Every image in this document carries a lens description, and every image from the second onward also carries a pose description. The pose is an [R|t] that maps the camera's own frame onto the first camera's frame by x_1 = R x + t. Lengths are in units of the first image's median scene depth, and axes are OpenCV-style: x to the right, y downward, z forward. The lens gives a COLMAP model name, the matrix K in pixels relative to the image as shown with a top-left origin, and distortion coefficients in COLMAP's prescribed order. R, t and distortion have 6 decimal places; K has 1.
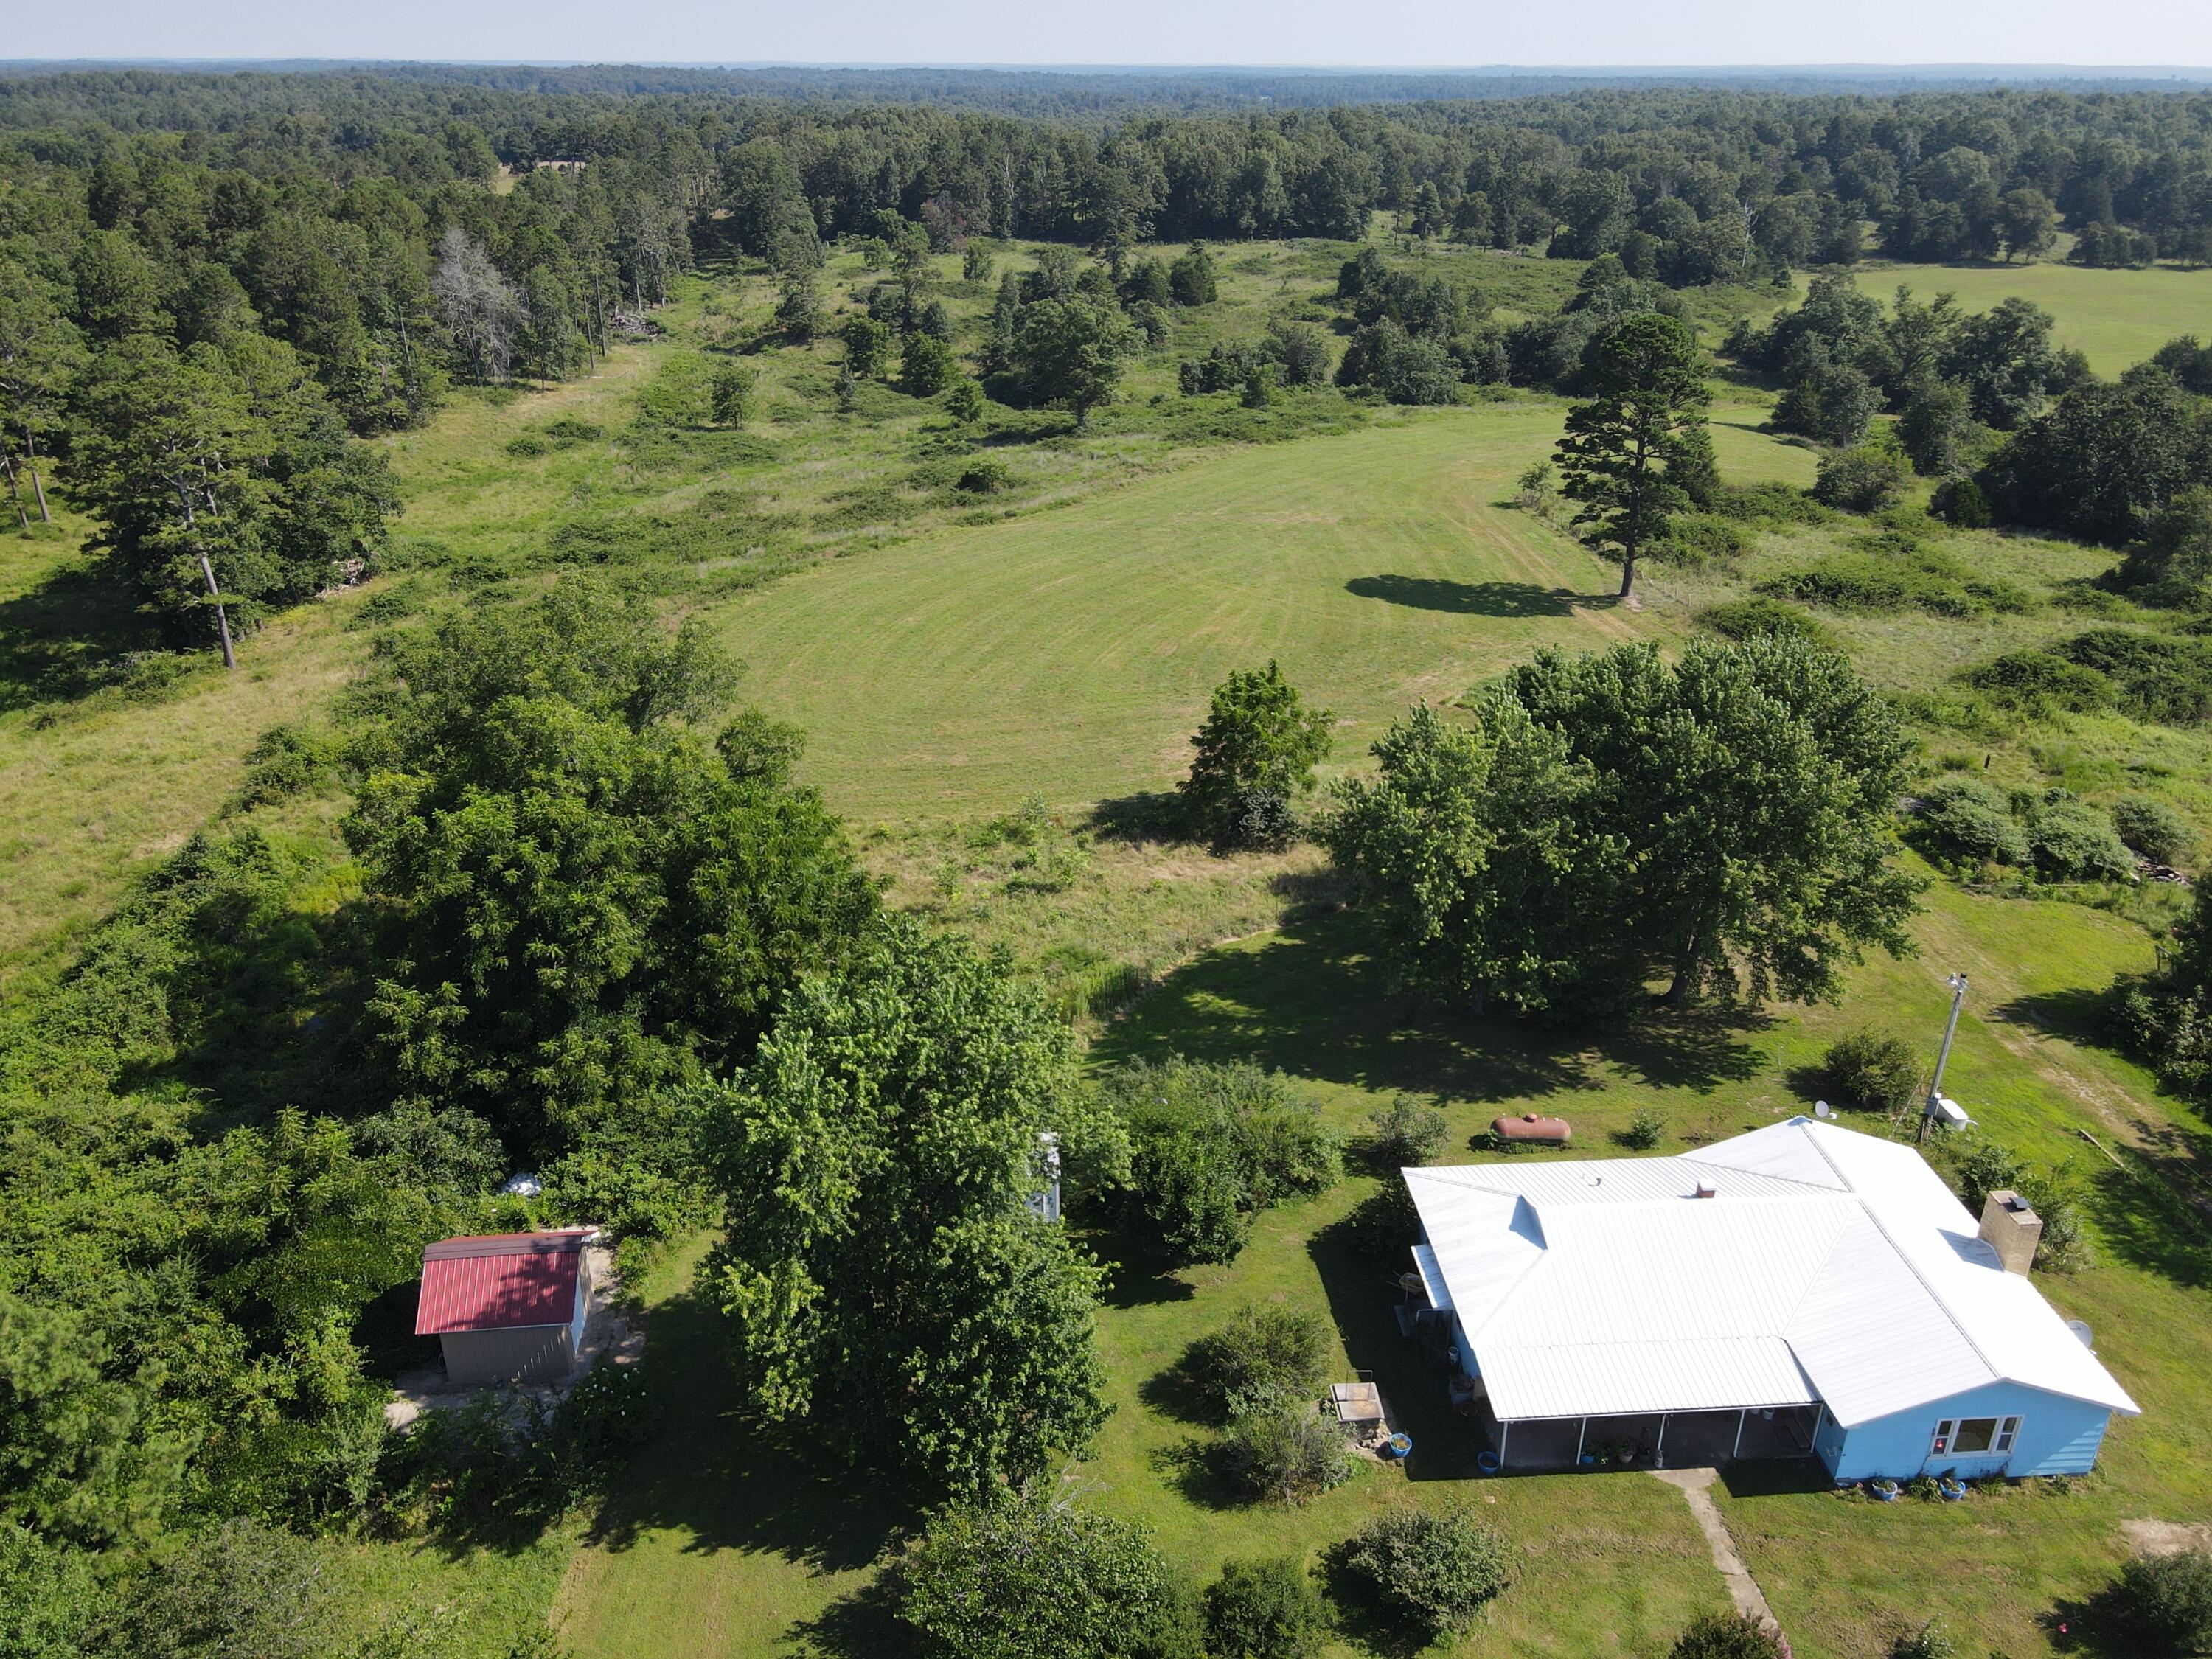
lens RADIAL K [[1639.2, 0, 1106.0], [0, 1639.2, 829.5], [0, 0, 1]] dist [0.009942, 0.006388]
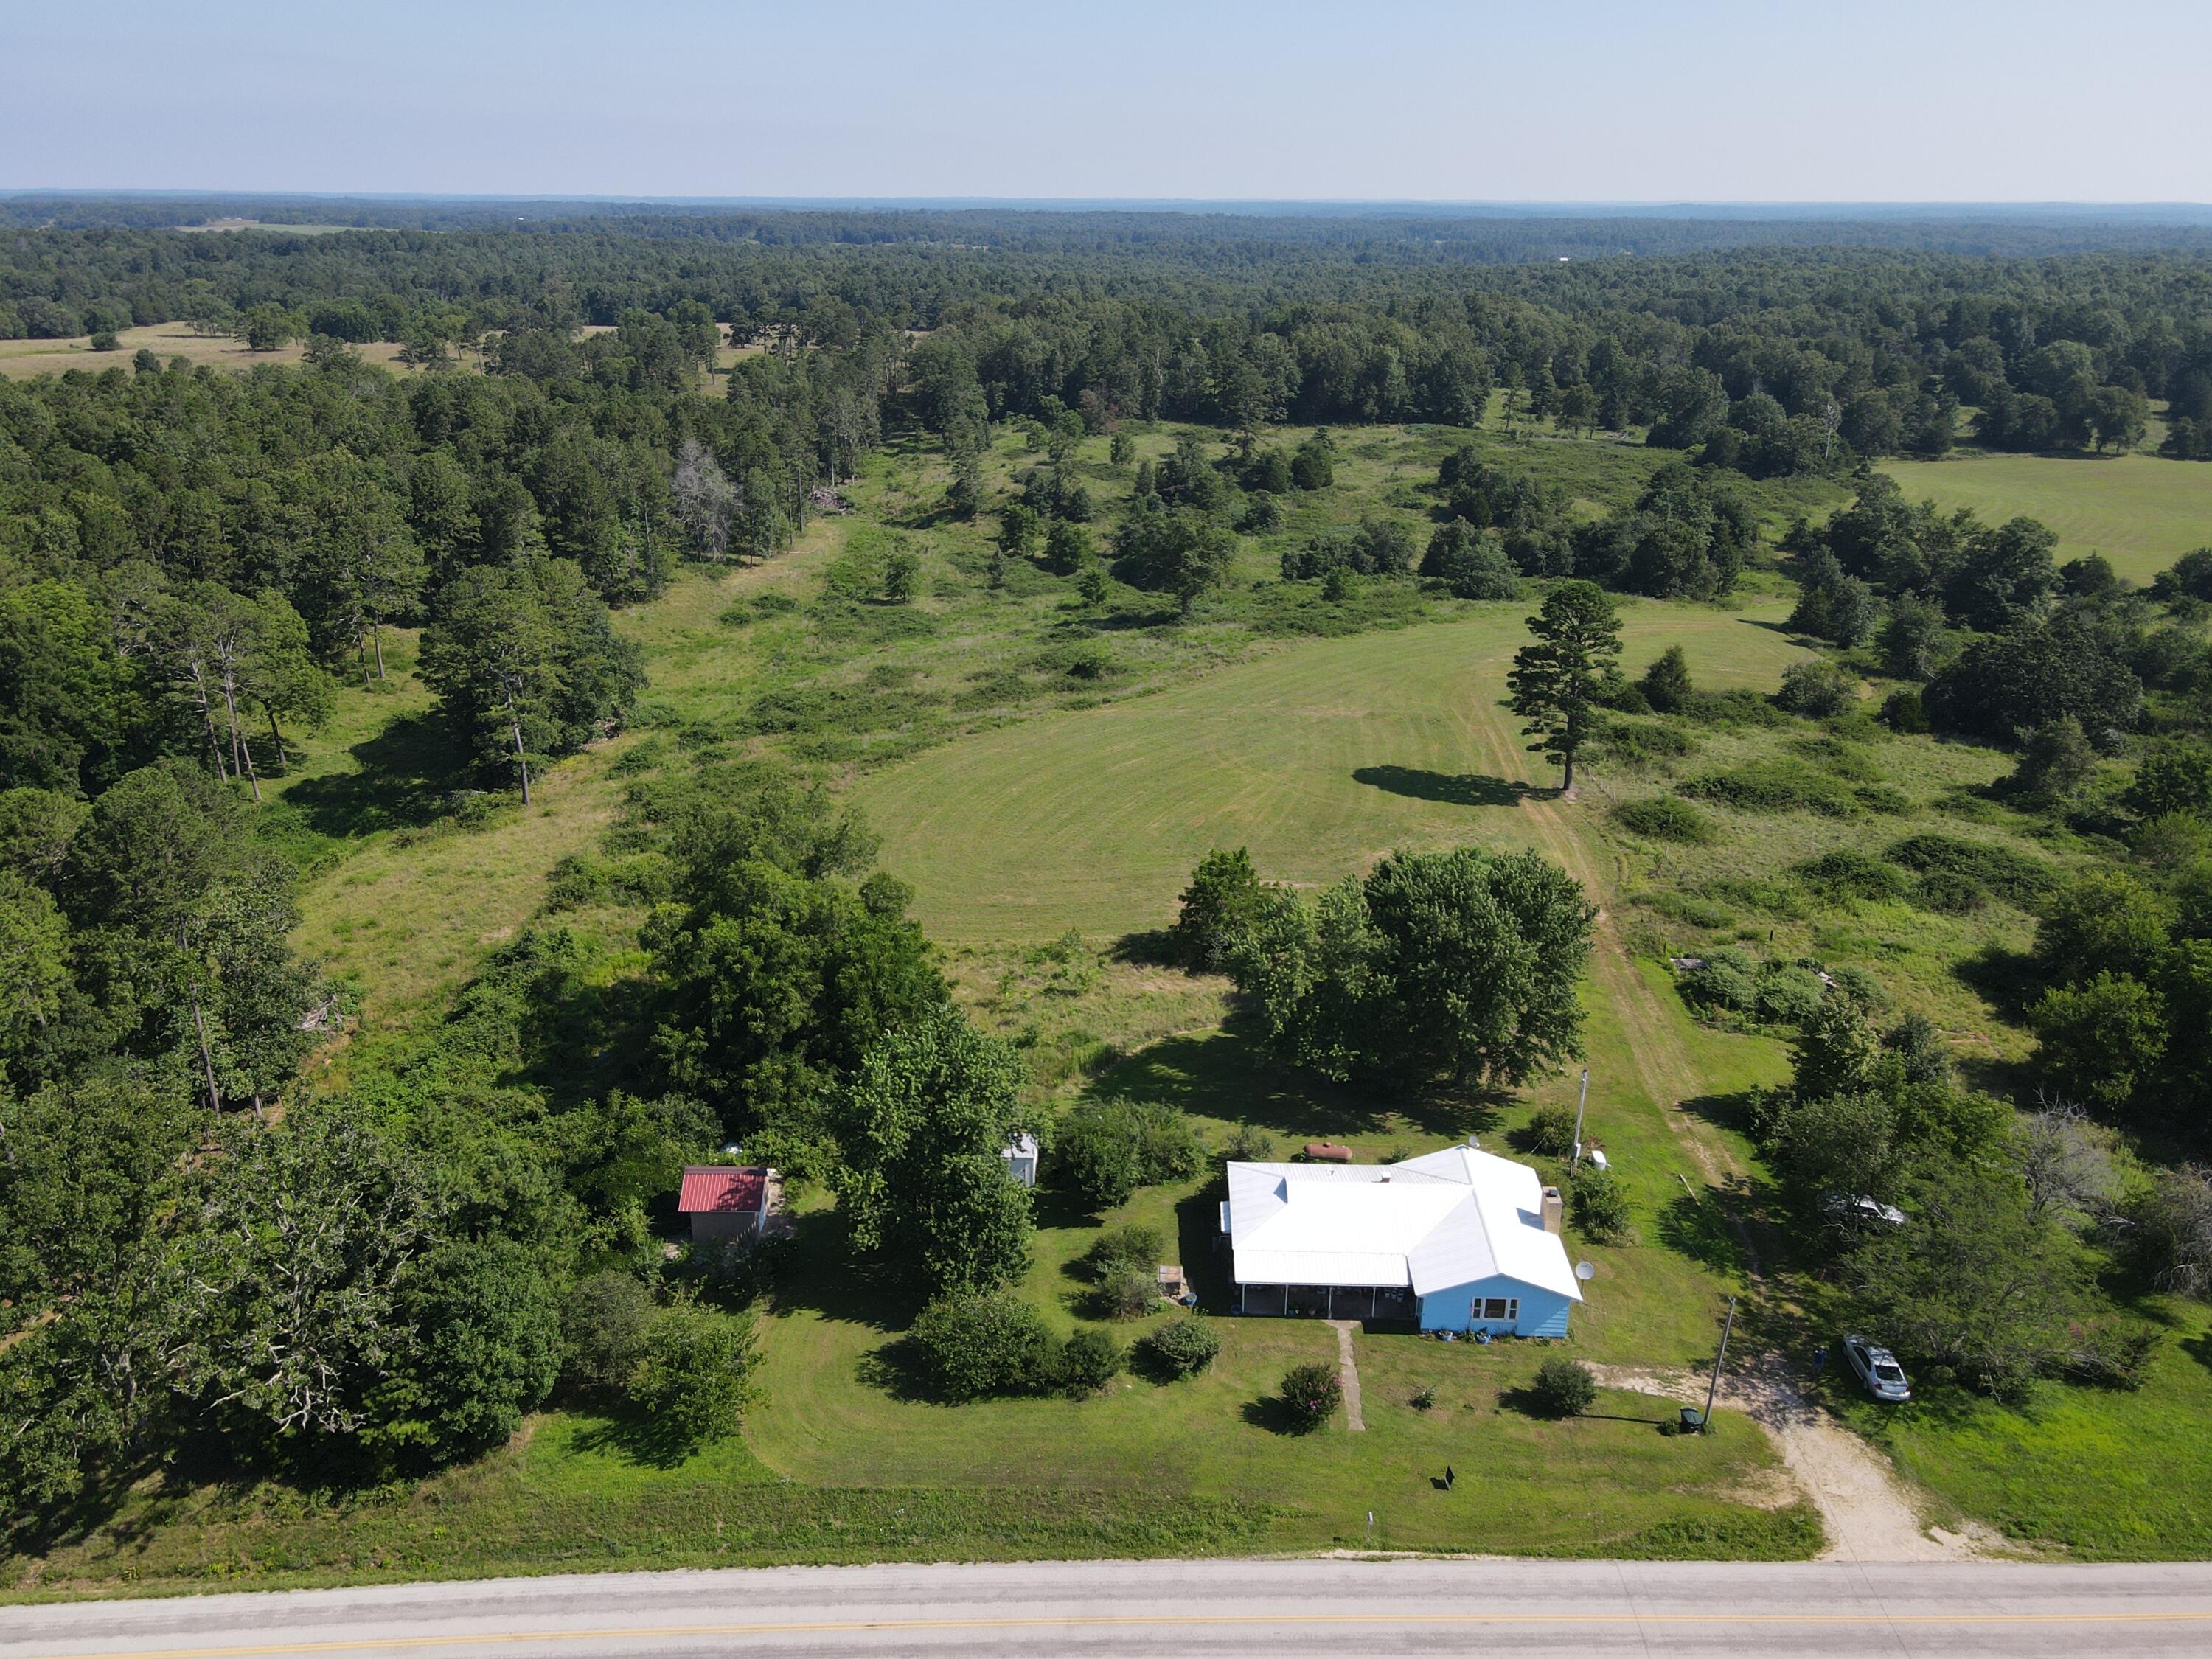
lens RADIAL K [[1640.7, 0, 1106.0], [0, 1640.7, 829.5], [0, 0, 1]] dist [-0.006847, 0.000445]
pose [[0.994353, 0.040238, -0.098197, 0.103019], [-0.046856, 0.996716, -0.066047, -0.011631], [0.095217, 0.070276, 0.992973, -0.375983]]
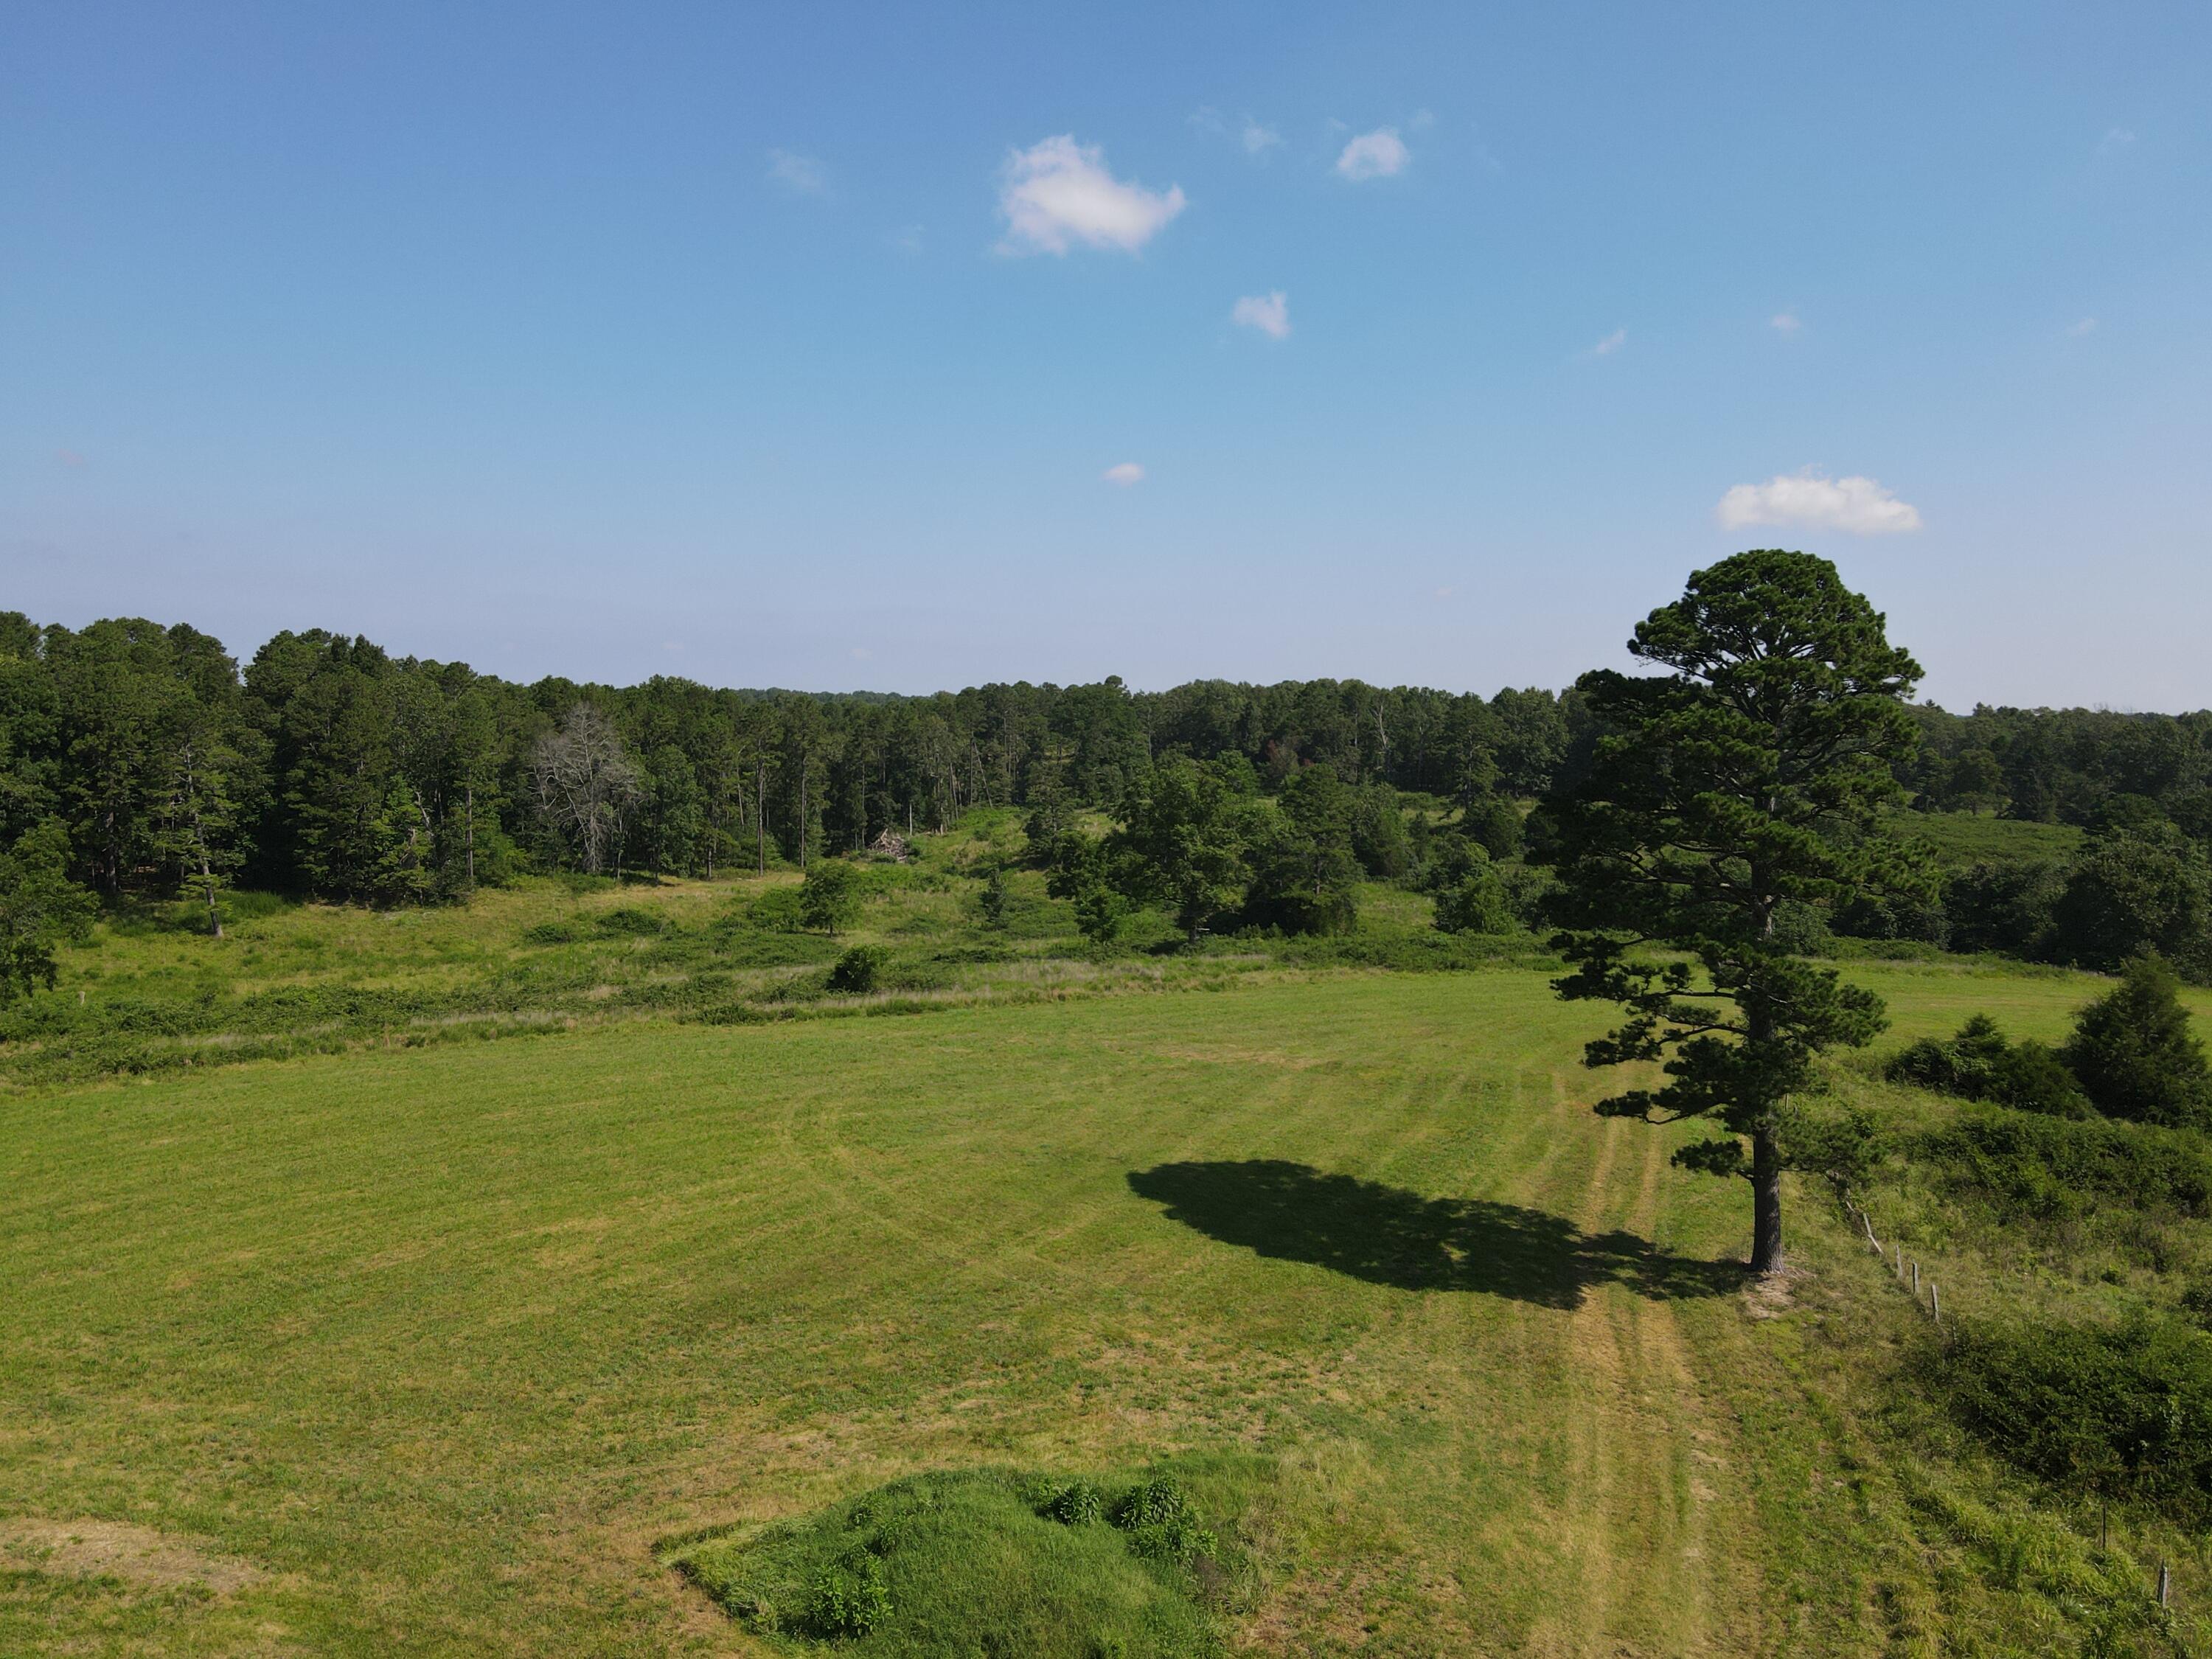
lens RADIAL K [[1639.2, 0, 1106.0], [0, 1639.2, 829.5], [0, 0, 1]] dist [0.009942, 0.006388]
pose [[0.941223, 0.030884, -0.336371, 0.362948], [-0.148872, 0.931808, -0.331014, -0.108594], [0.303211, 0.361634, 0.881637, 0.712516]]
